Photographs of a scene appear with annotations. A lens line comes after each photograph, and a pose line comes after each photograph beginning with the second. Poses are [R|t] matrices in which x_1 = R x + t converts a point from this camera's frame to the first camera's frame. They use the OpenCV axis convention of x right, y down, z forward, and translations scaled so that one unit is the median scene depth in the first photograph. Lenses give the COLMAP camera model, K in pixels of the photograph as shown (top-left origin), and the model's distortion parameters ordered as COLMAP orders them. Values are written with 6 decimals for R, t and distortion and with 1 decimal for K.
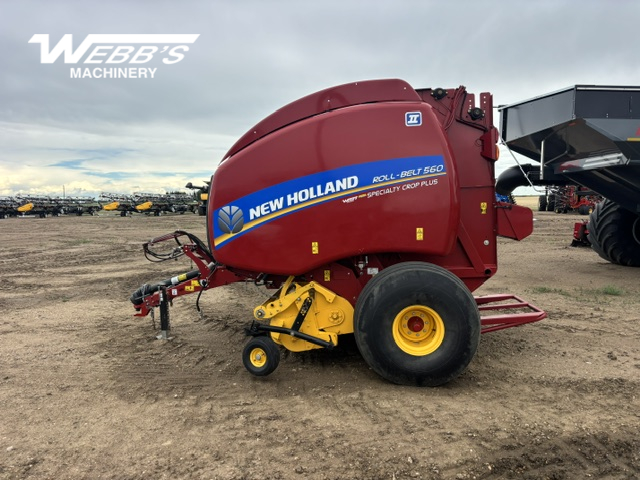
lens RADIAL K [[481.7, 0, 317.4], [0, 481.7, 246.5], [0, 0, 1]] dist [0.058917, -0.069157]
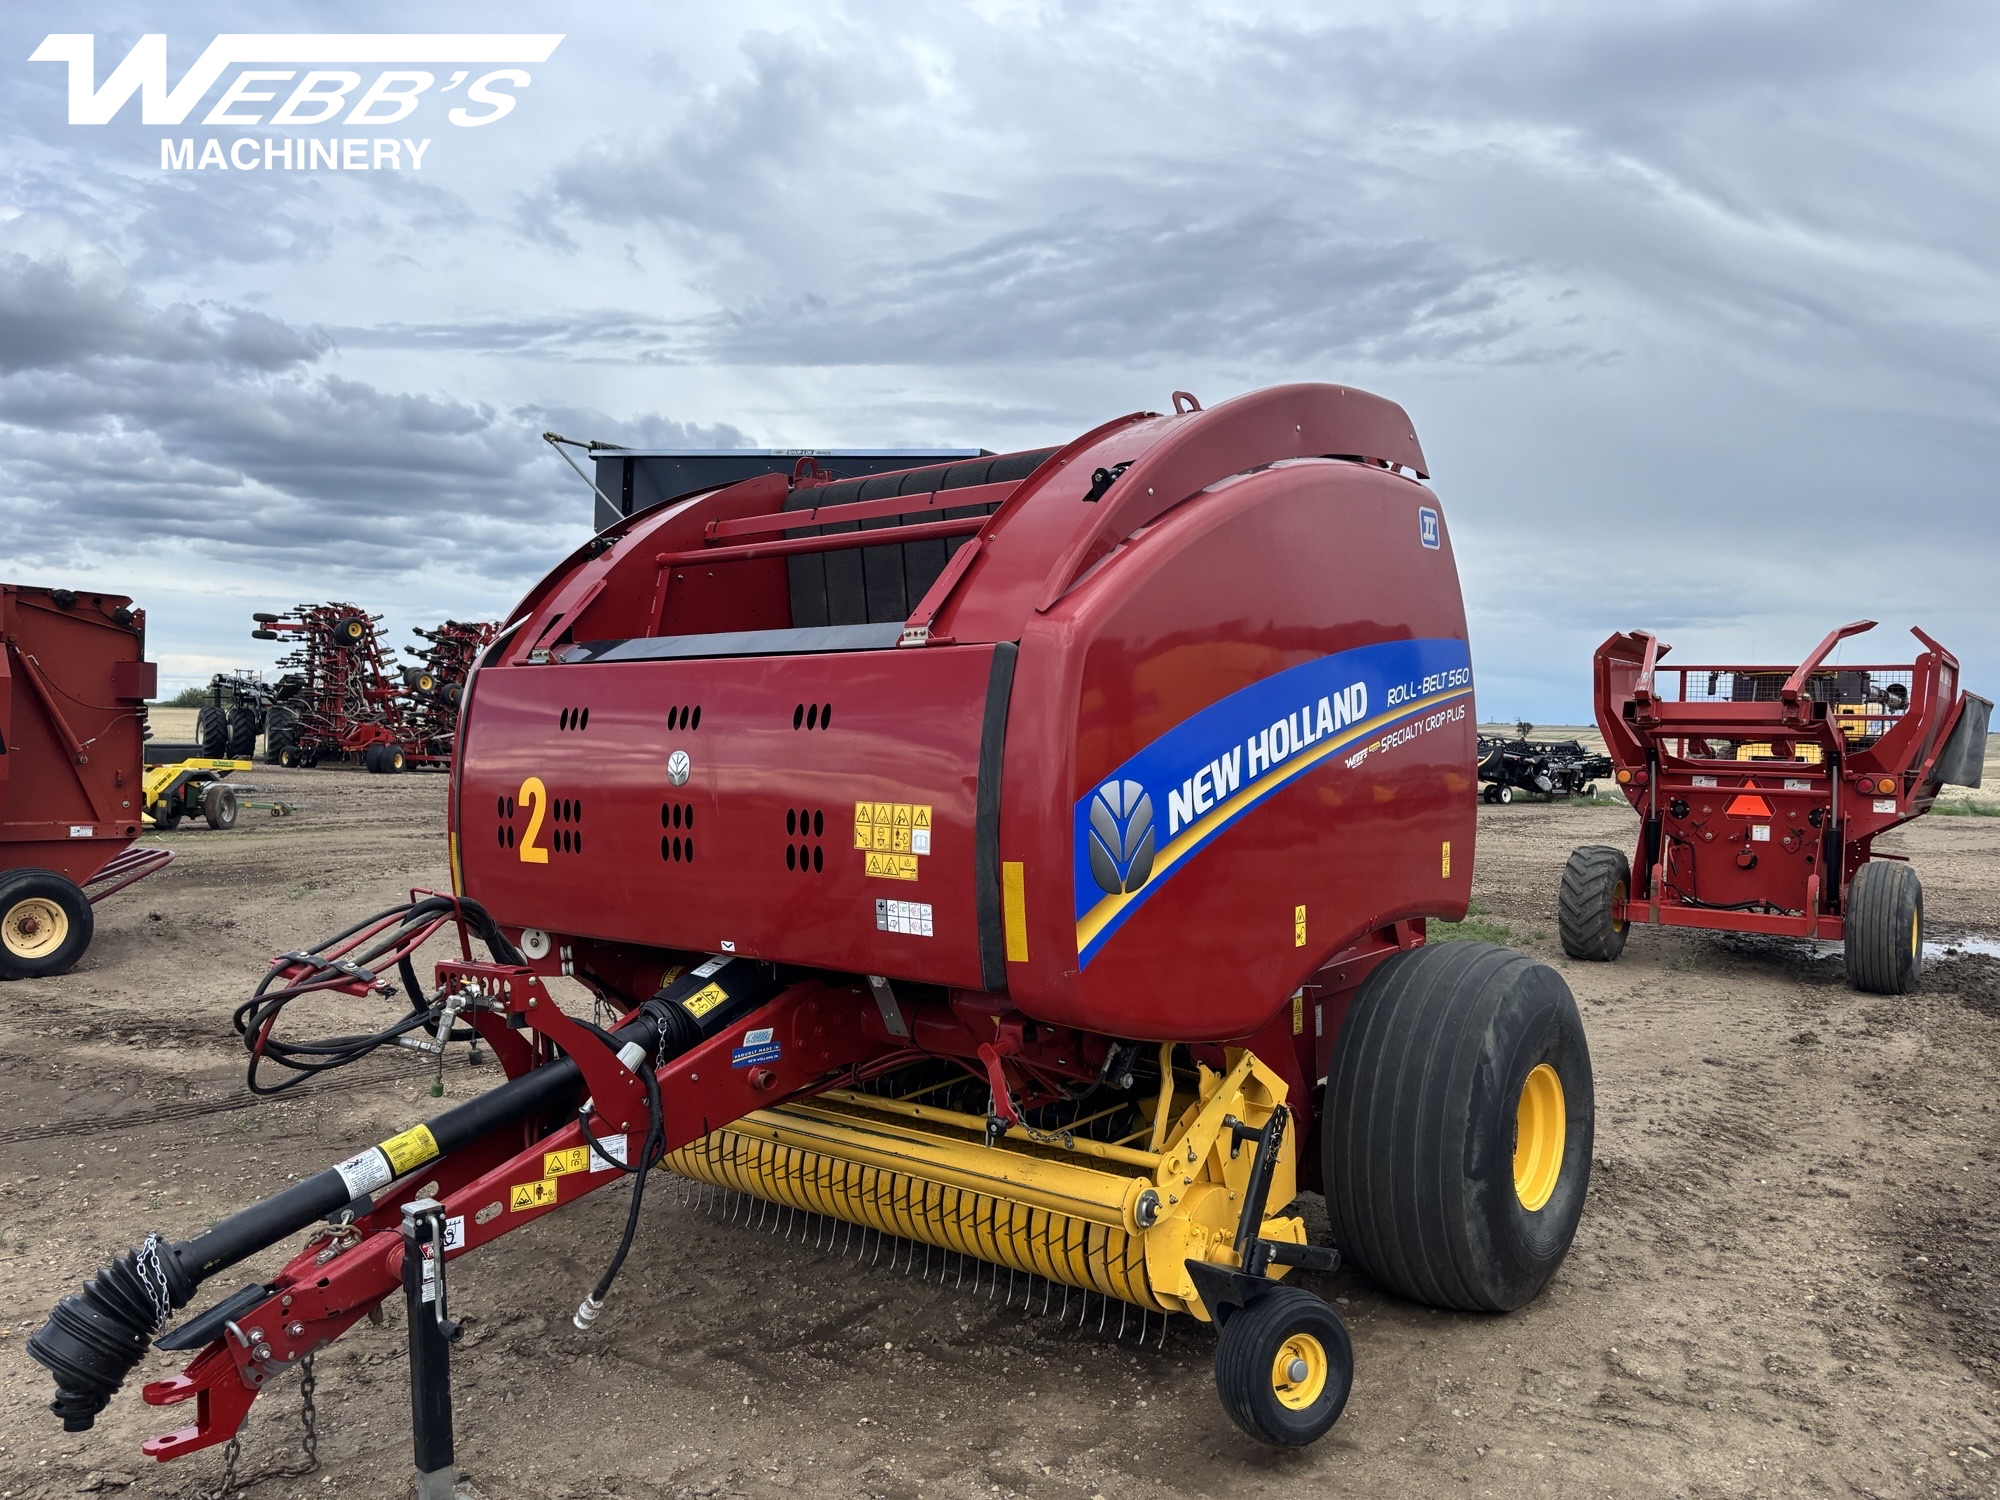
lens RADIAL K [[1505.3, 0, 991.8], [0, 1505.3, 790.7], [0, 0, 1]] dist [0.058917, -0.069157]
pose [[0.560945, -0.008765, 0.827807, -0.845866], [0.051170, 0.998399, -0.024103, -0.064575], [-0.826270, 0.055879, 0.560496, 0.646231]]
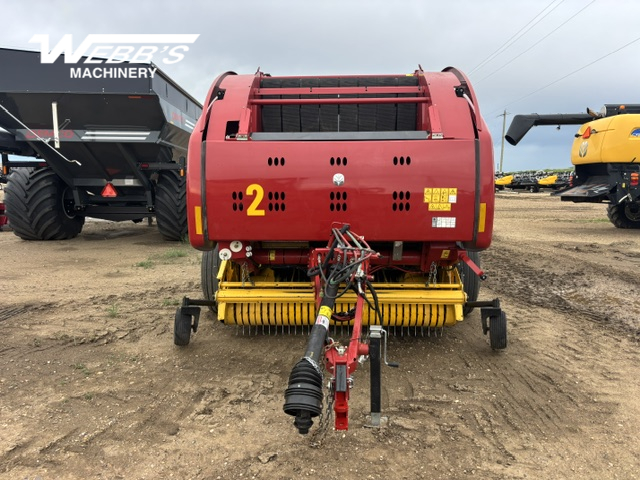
lens RADIAL K [[481.7, 0, 323.2], [0, 481.7, 250.5], [0, 0, 1]] dist [0.058917, -0.069157]
pose [[-0.056870, -0.141193, 0.988347, -1.050781], [0.080442, 0.986083, 0.145499, -0.110044], [-0.995136, 0.087779, -0.044721, 1.364834]]
